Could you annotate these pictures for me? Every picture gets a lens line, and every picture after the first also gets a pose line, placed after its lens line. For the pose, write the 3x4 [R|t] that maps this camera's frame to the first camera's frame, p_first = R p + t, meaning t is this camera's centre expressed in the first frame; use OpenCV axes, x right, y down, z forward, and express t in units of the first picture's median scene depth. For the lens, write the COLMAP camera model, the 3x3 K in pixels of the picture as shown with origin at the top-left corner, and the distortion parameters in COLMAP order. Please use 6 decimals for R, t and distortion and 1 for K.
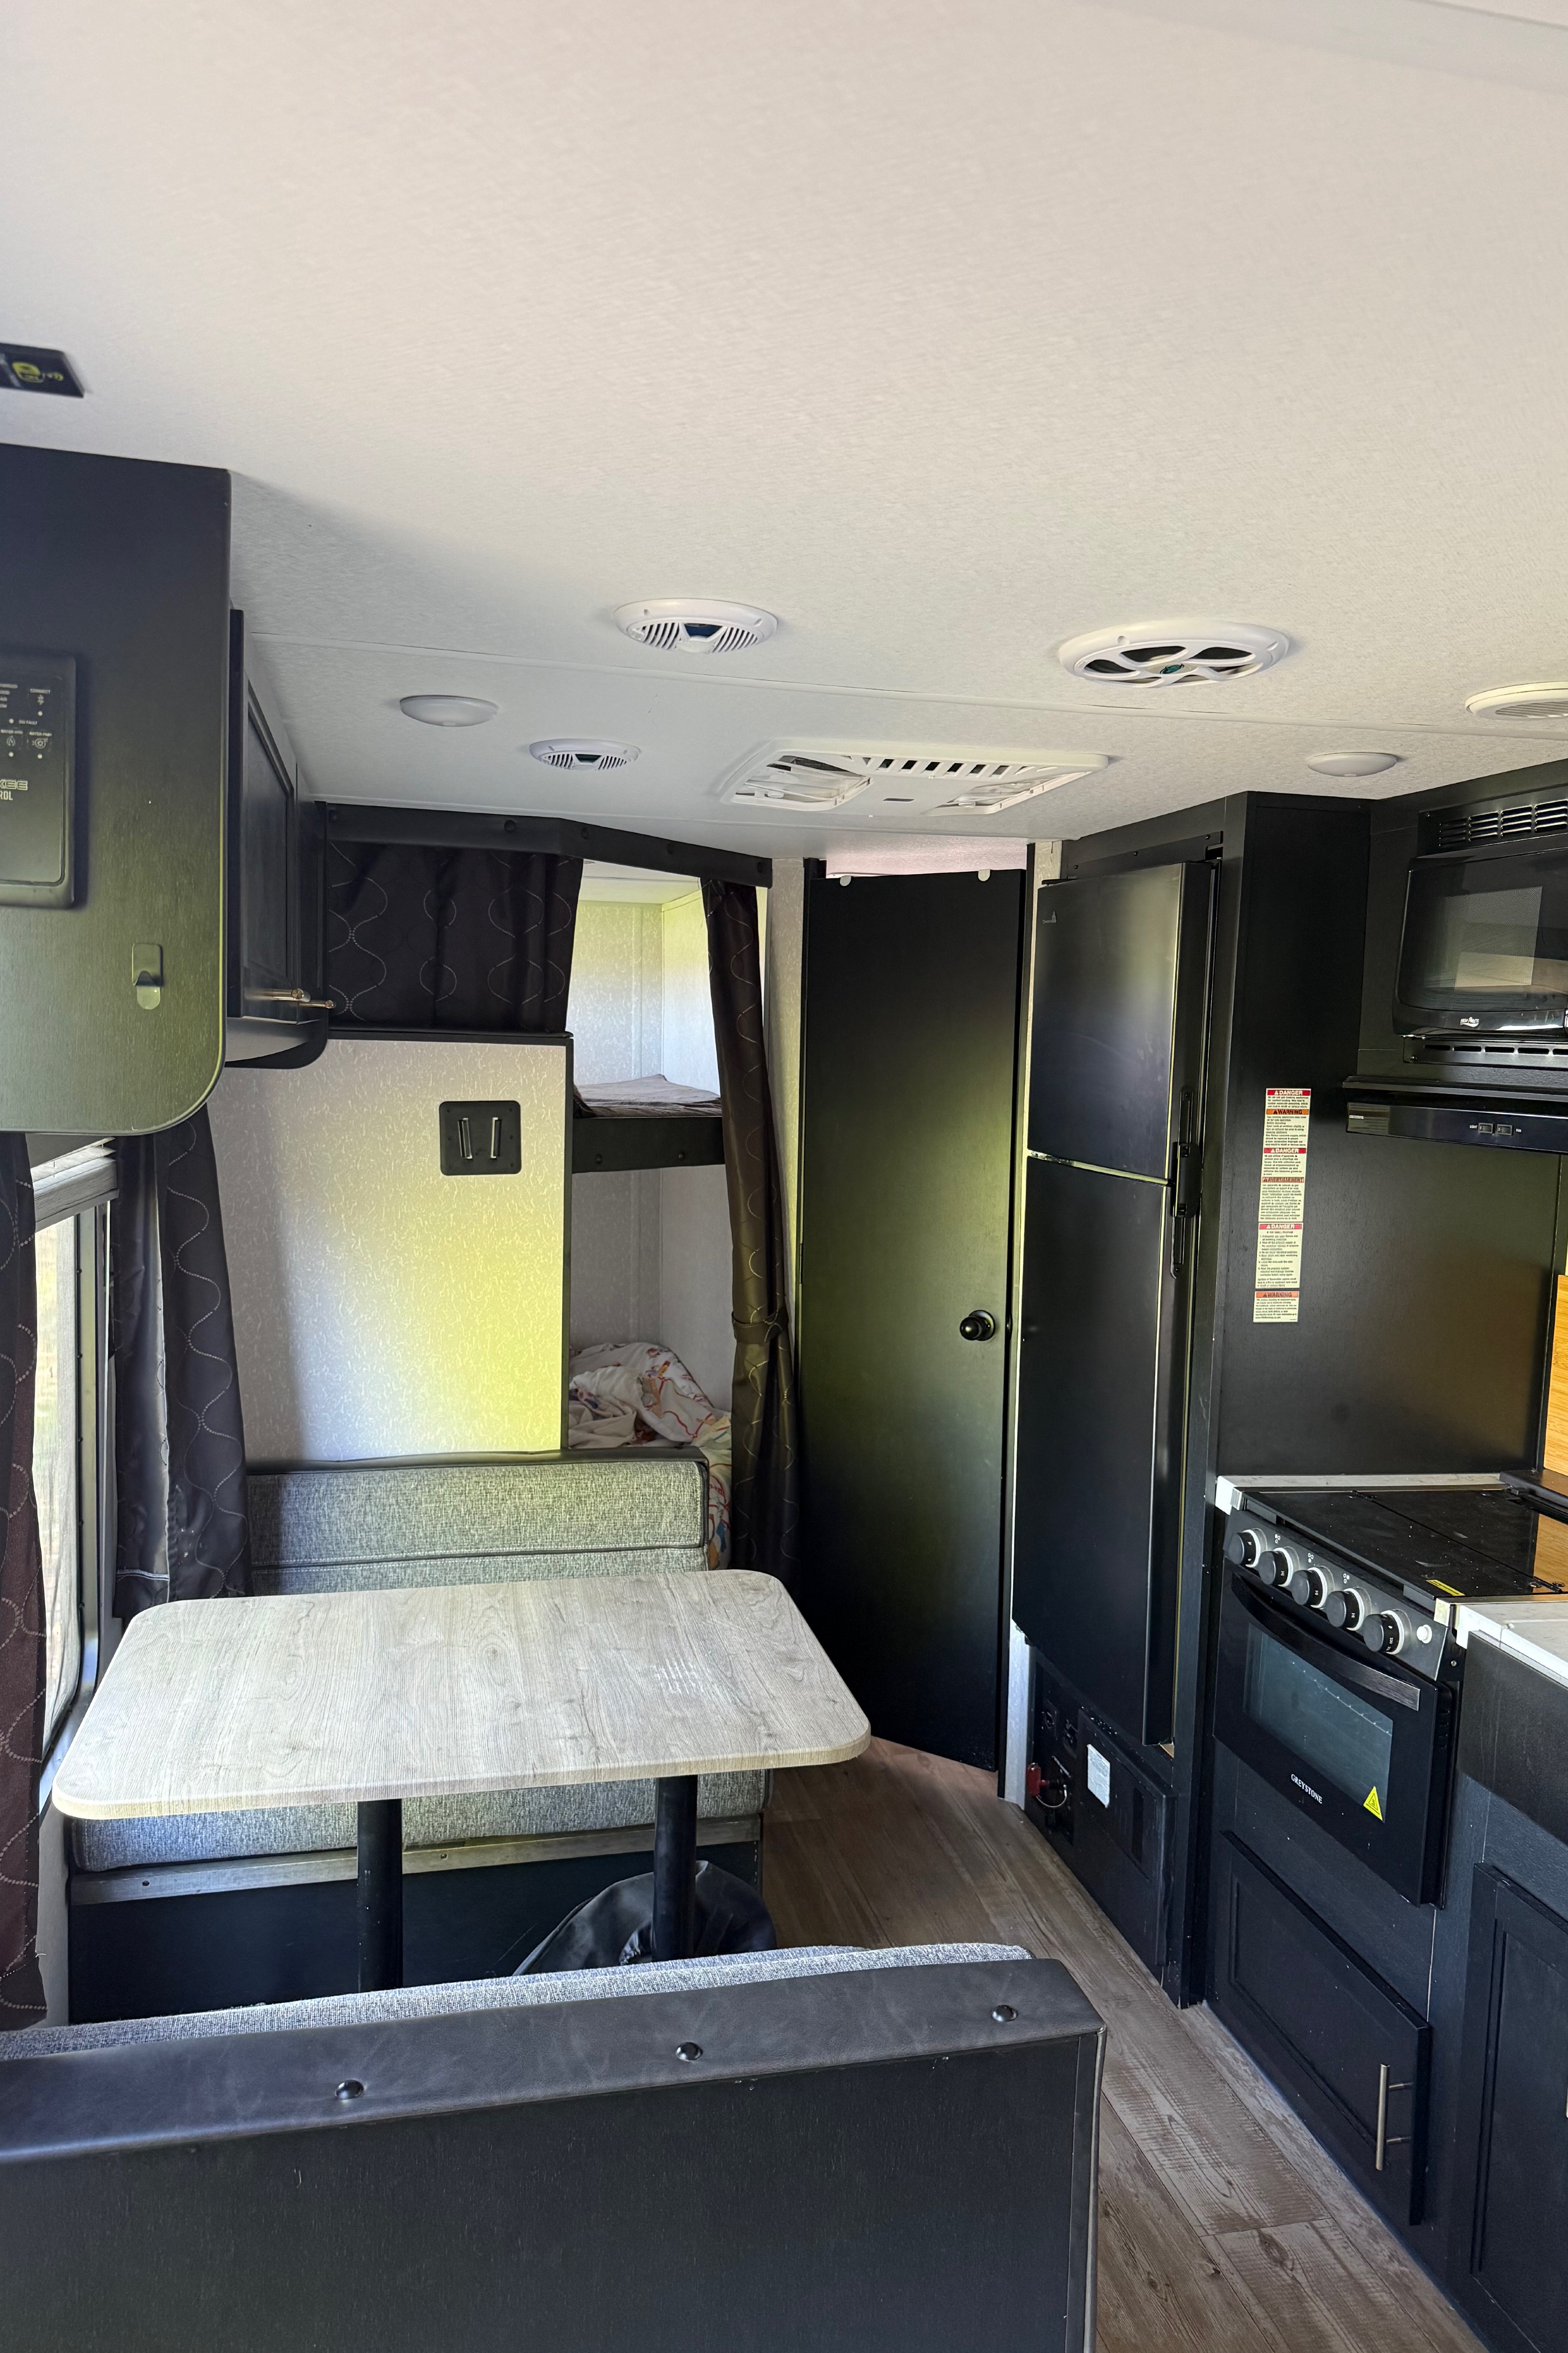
lens RADIAL K [[1657.1, 0, 783.6], [0, 1657.1, 1171.7], [0, 0, 1]] dist [0.010601, 0.001159]
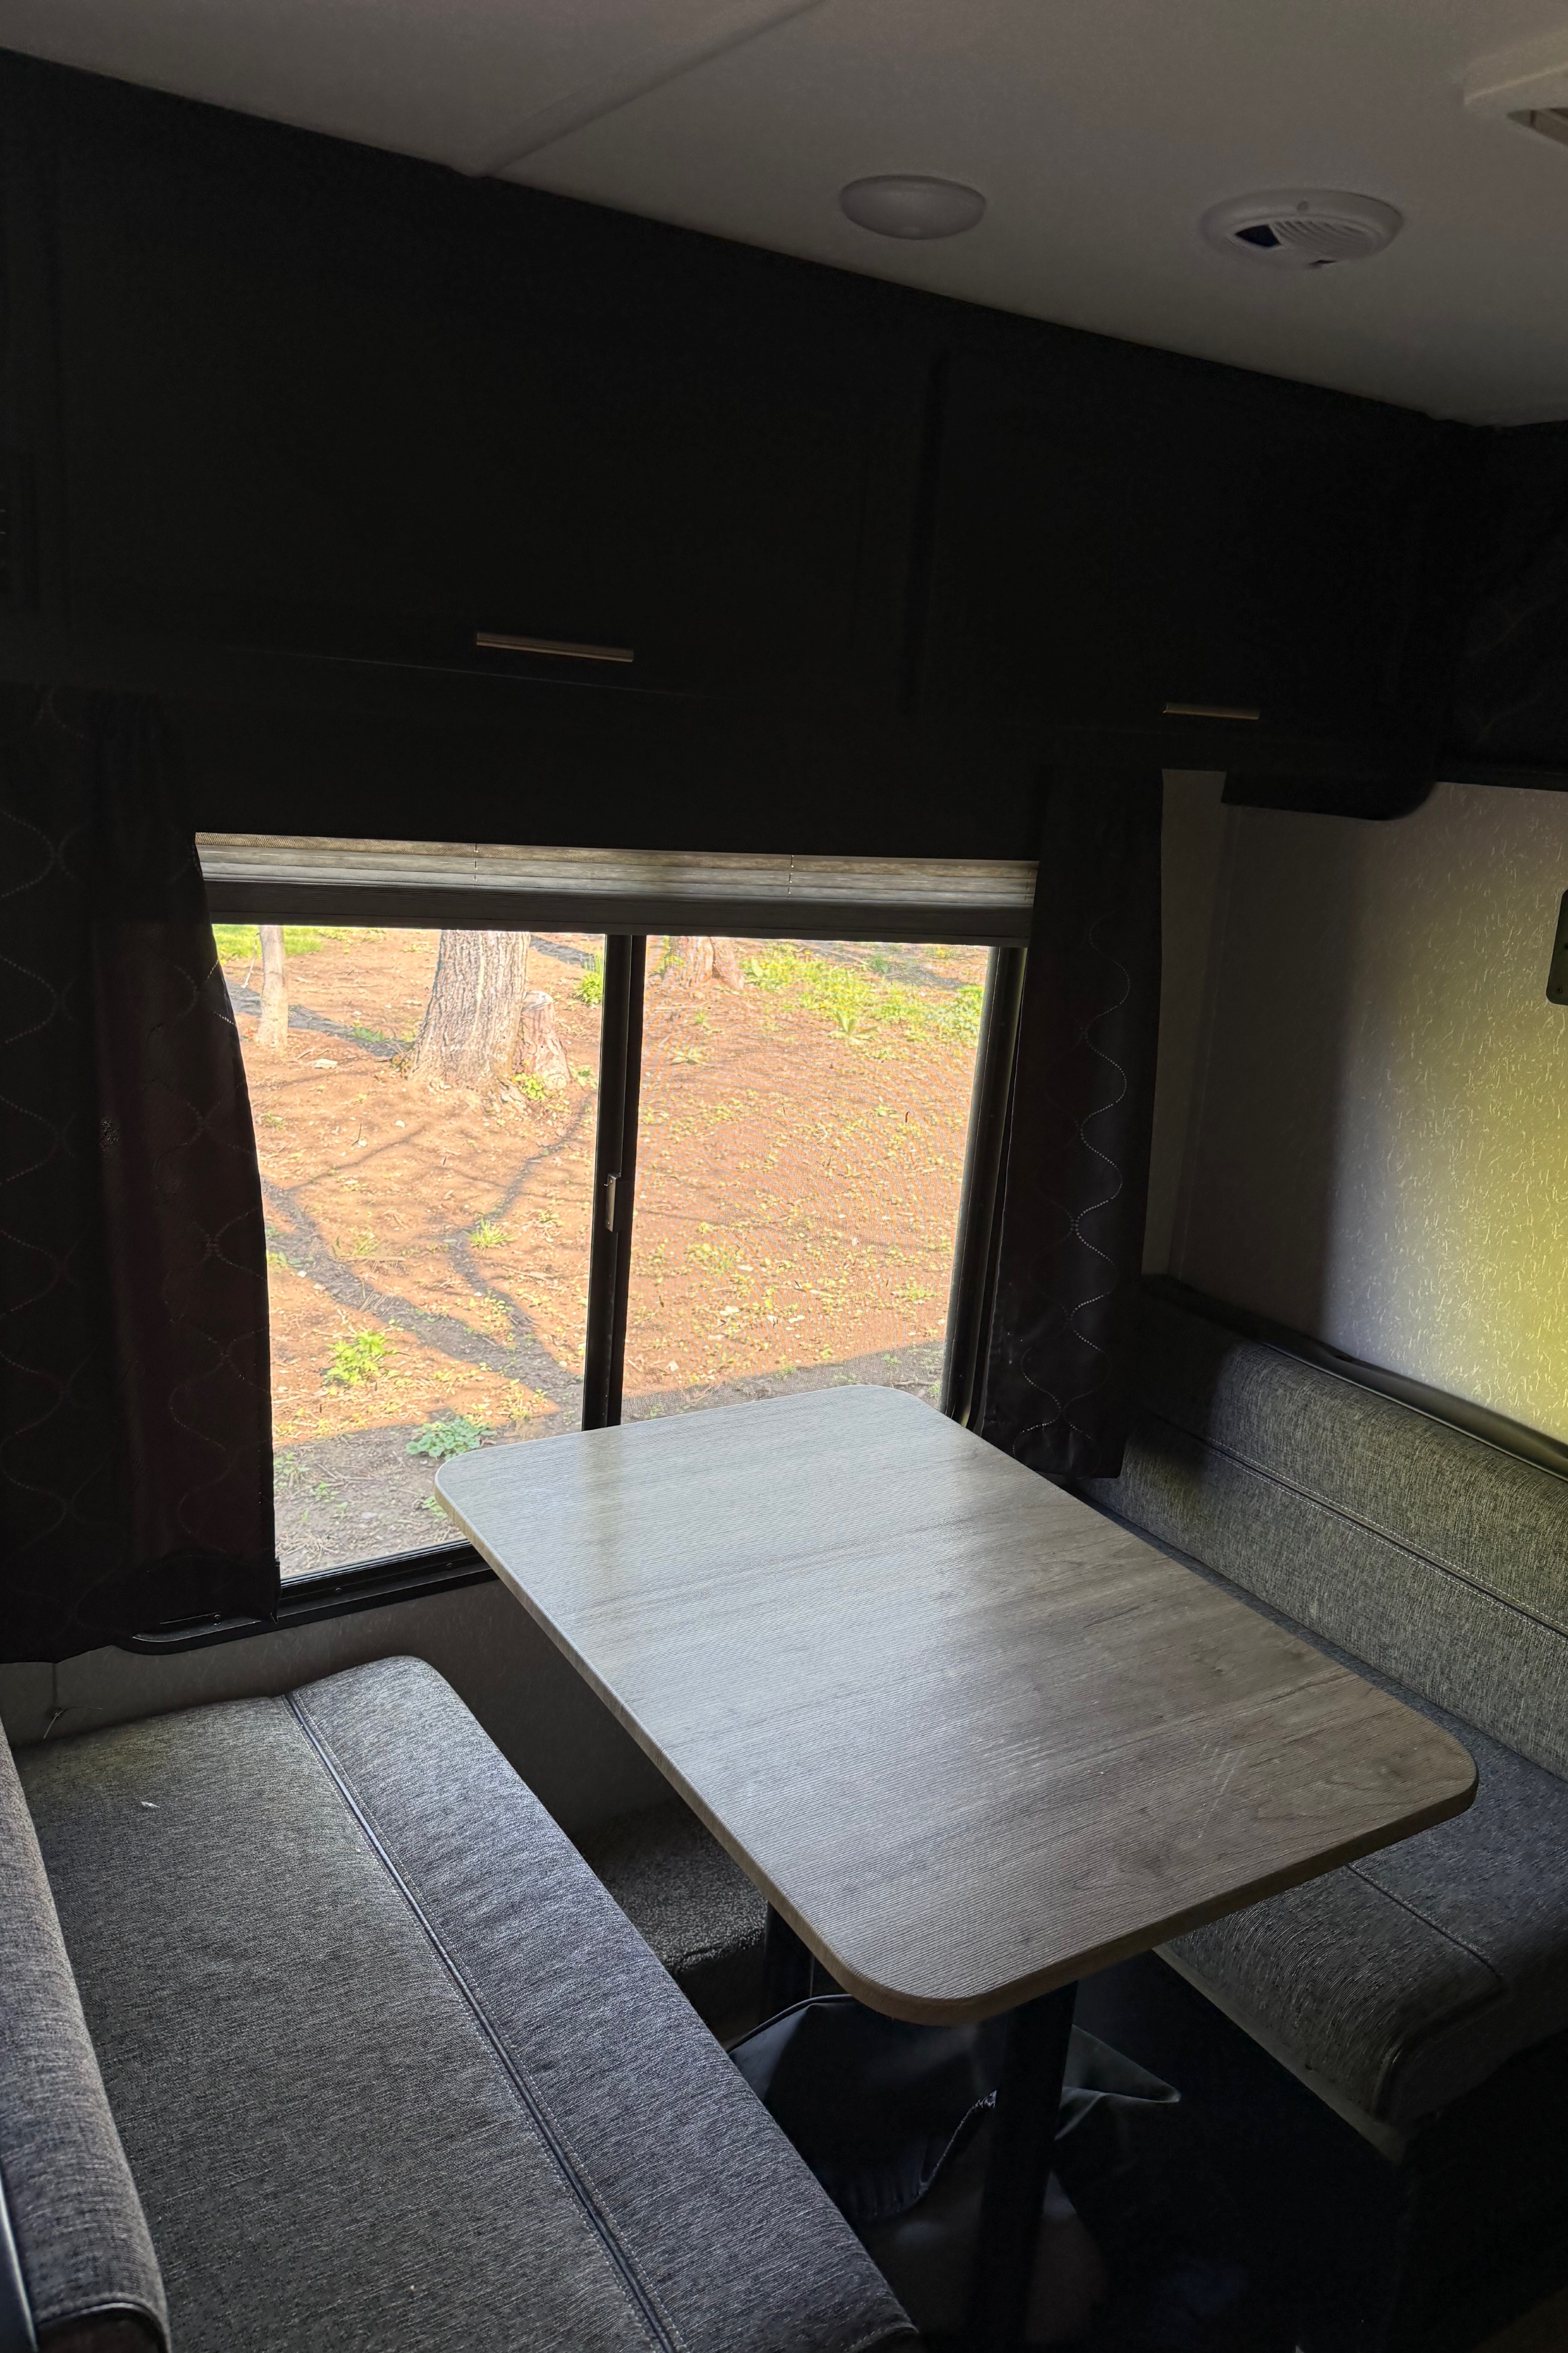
lens RADIAL K [[1657.1, 0, 780.0], [0, 1657.1, 1184.9], [0, 0, 1]] dist [0.010601, 0.001159]
pose [[0.318178, 0.258787, -0.912026, 0.321805], [-0.147613, 0.963812, 0.221984, -0.029763], [0.936468, 0.063996, 0.344864, 0.505313]]
